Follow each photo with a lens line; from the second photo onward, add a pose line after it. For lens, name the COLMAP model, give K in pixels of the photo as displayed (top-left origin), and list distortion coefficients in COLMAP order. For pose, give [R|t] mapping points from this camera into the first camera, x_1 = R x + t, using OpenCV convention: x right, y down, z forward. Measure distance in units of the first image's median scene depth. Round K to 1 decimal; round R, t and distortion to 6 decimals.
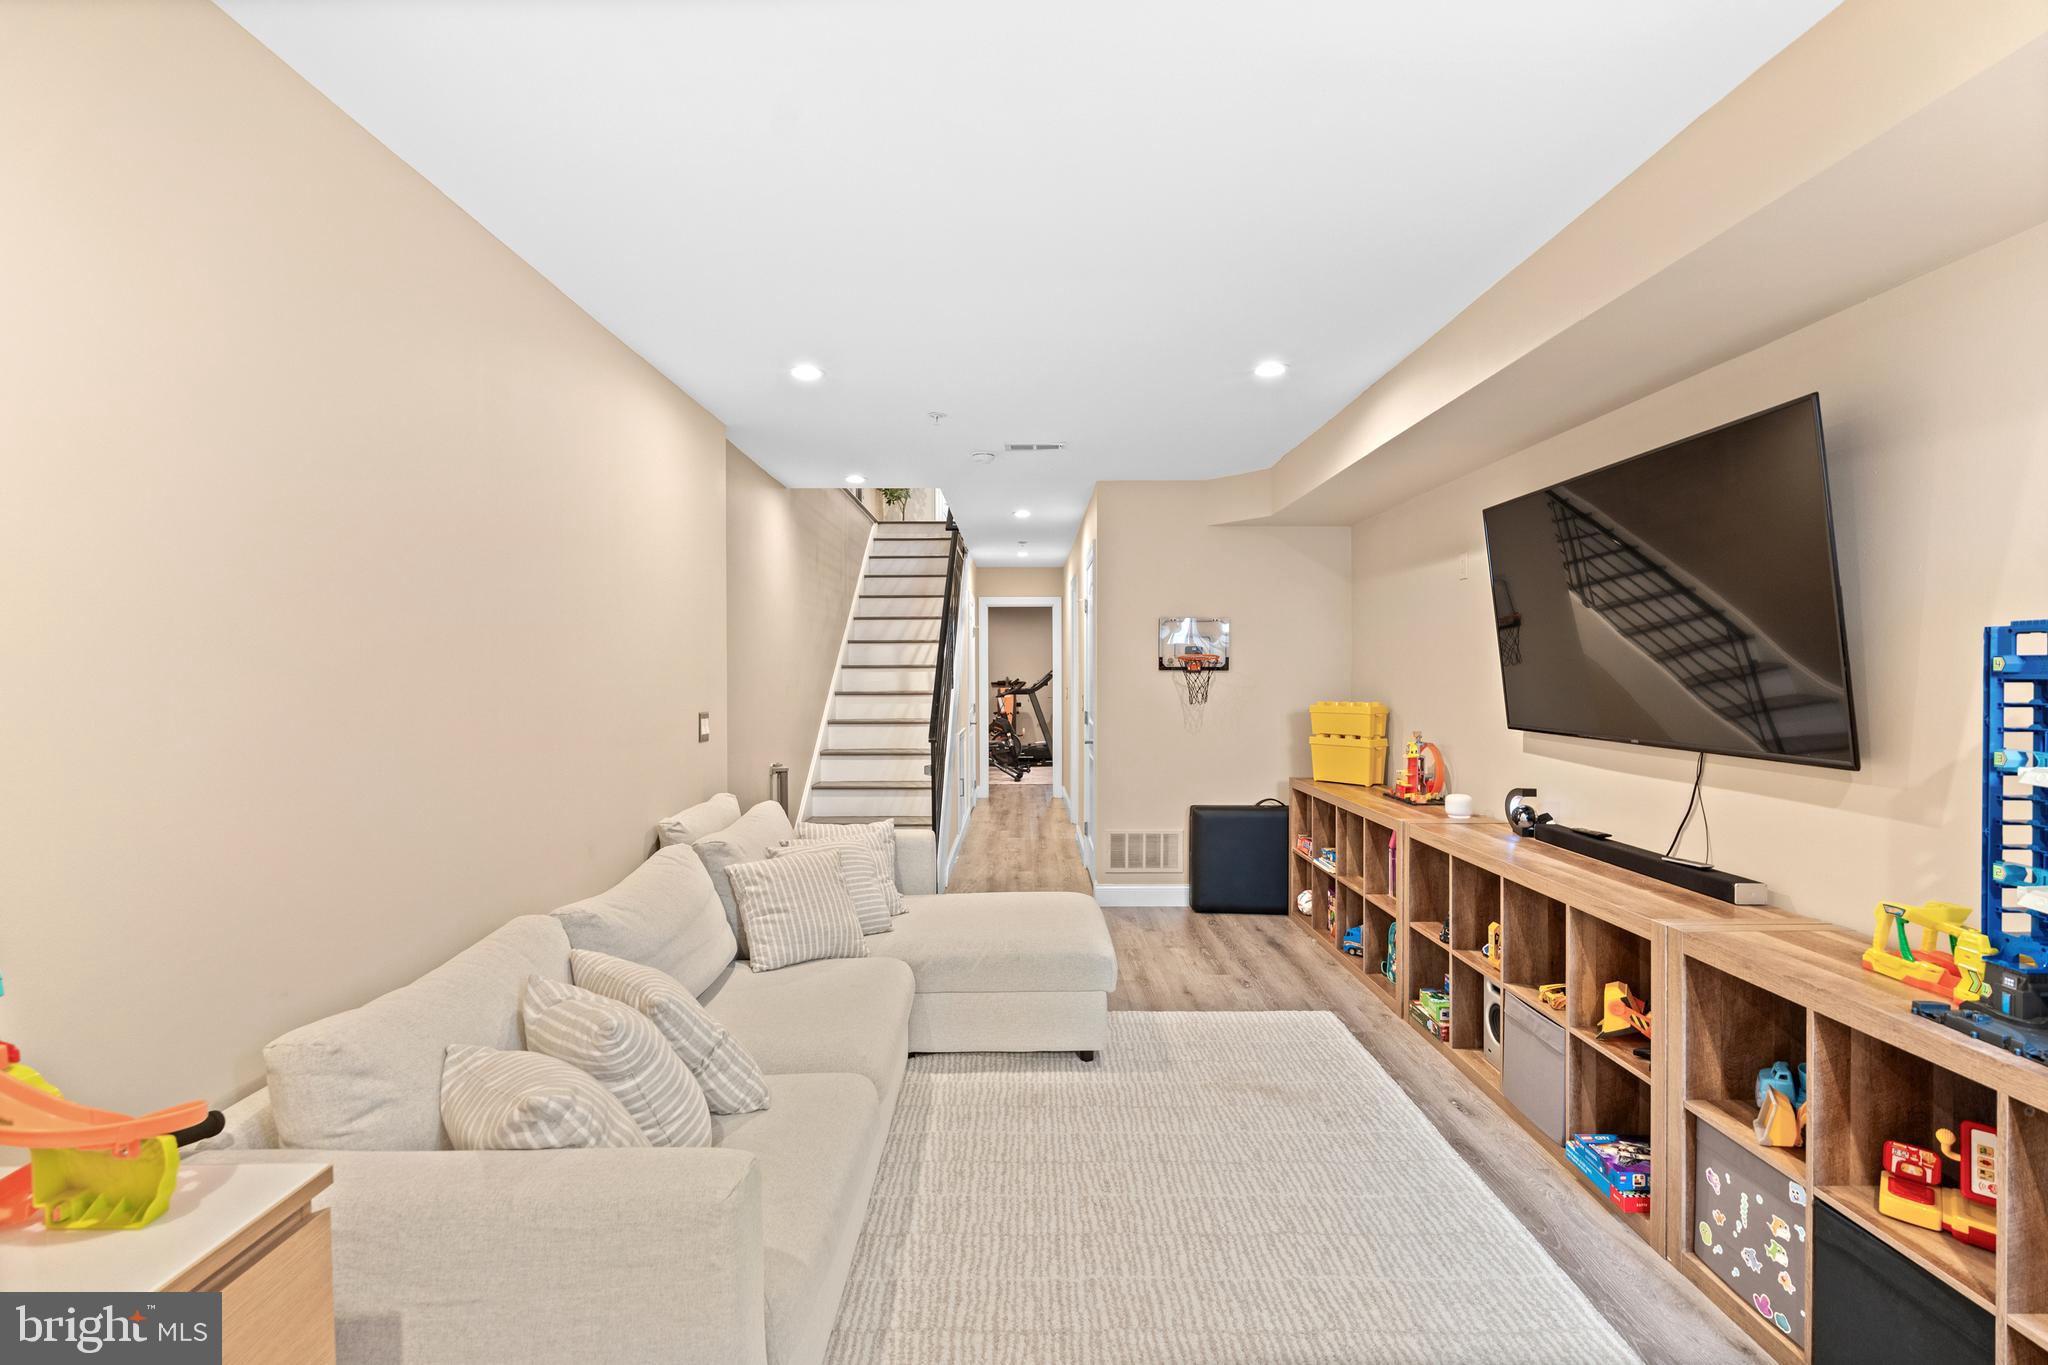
lens RADIAL K [[915.8, 0, 1023.1], [0, 915.8, 676.4], [0, 0, 1]] dist [-0.000803, 0.000190]
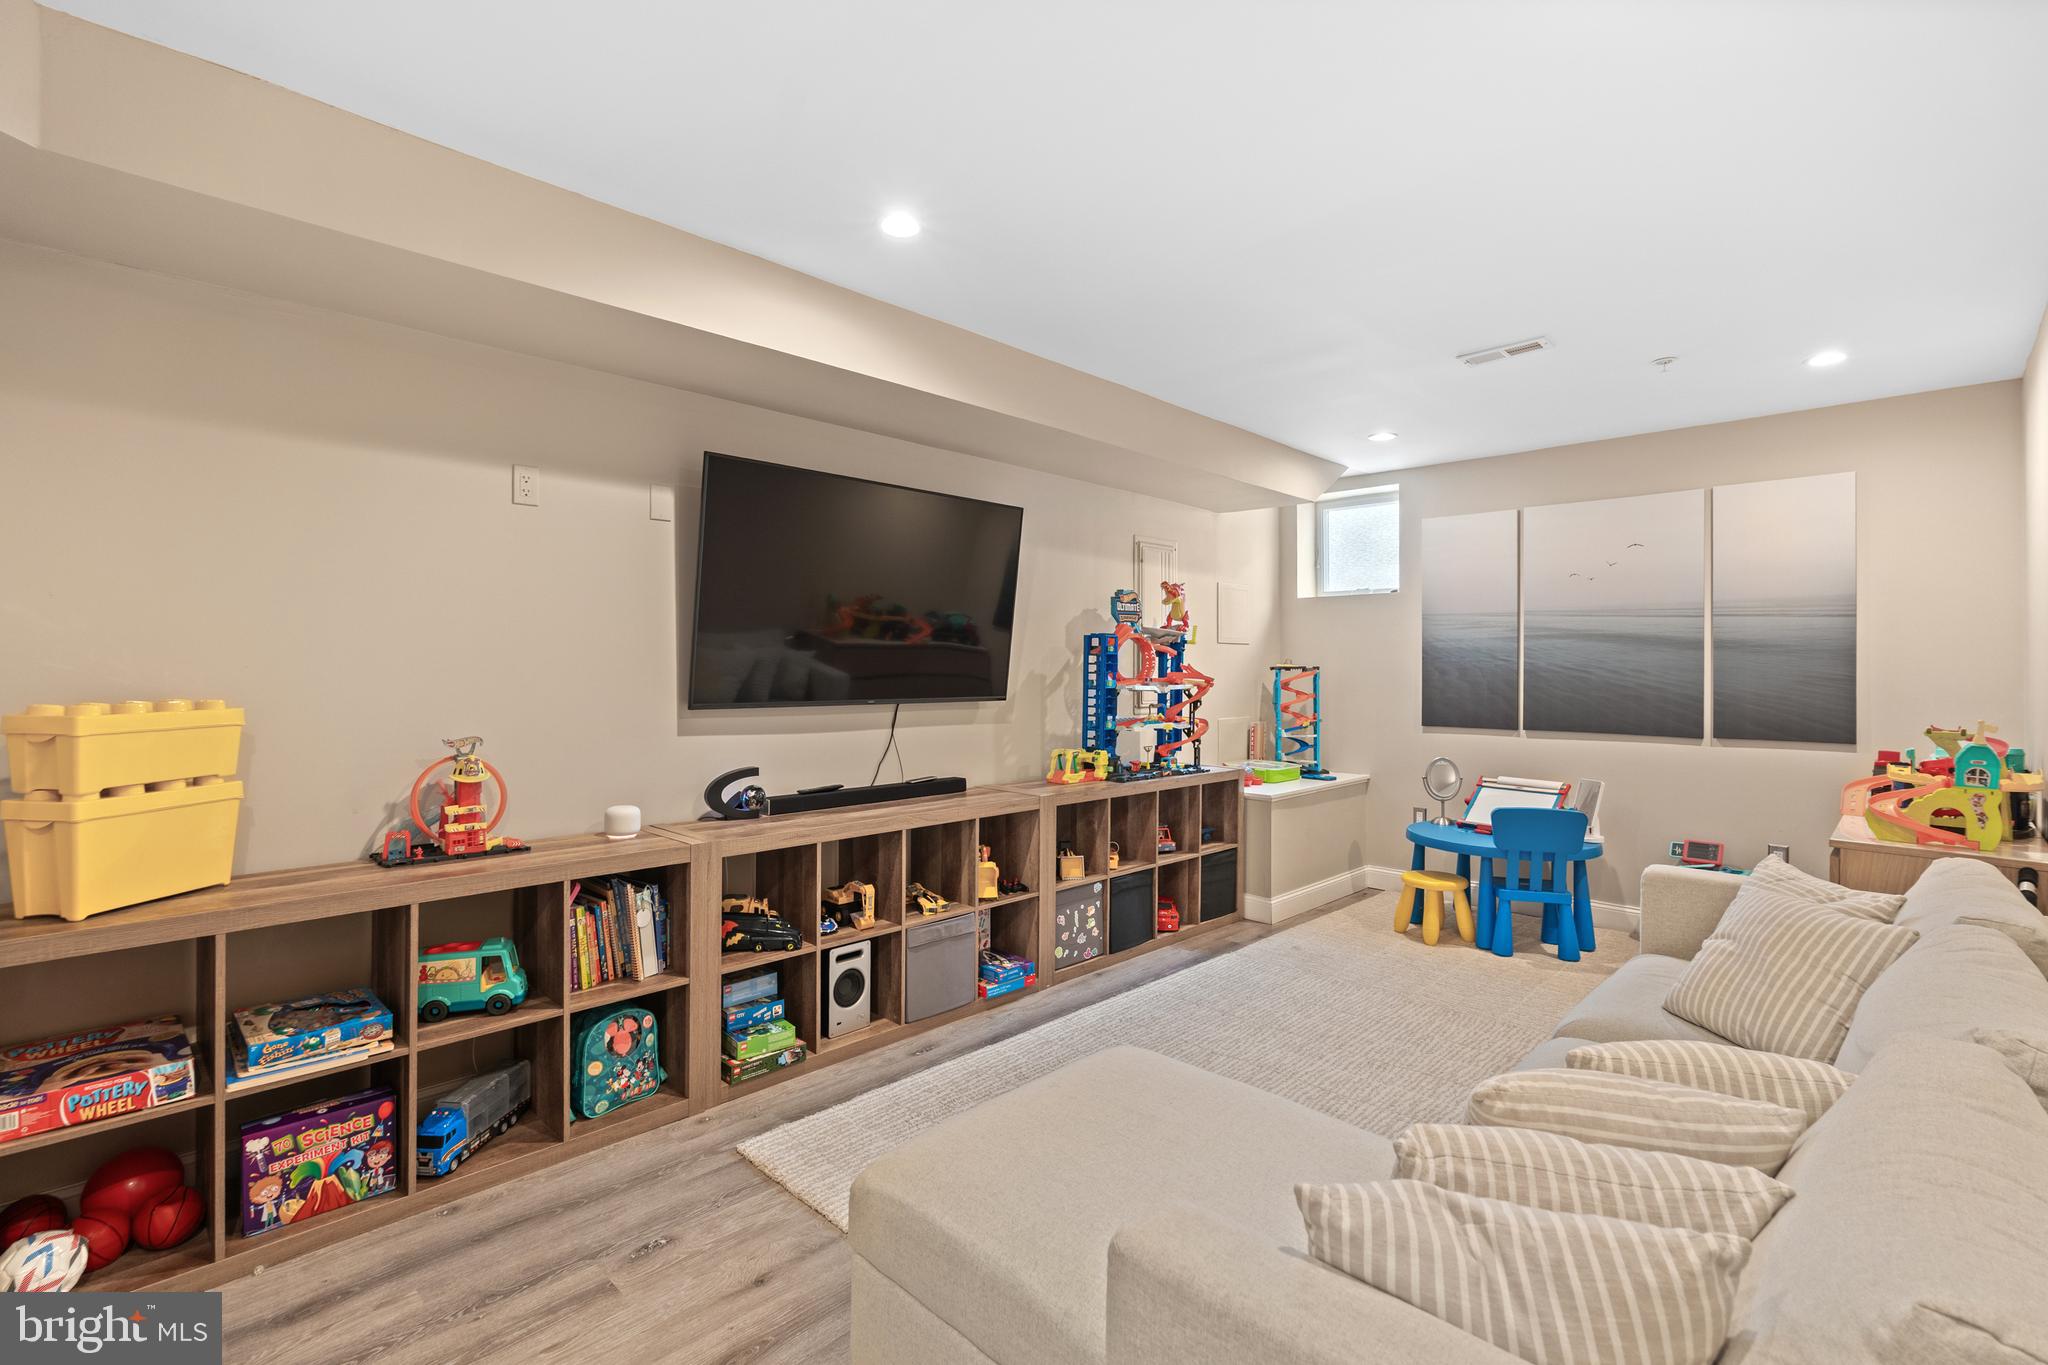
lens RADIAL K [[915.8, 0, 1023.8], [0, 915.8, 674.0], [0, 0, 1]] dist [-0.000803, 0.000190]
pose [[-0.711045, -0.010023, 0.703075, -0.343720], [-0.001381, 0.999916, 0.012858, 0.014232], [-0.703145, 0.008171, -0.711000, 1.614473]]
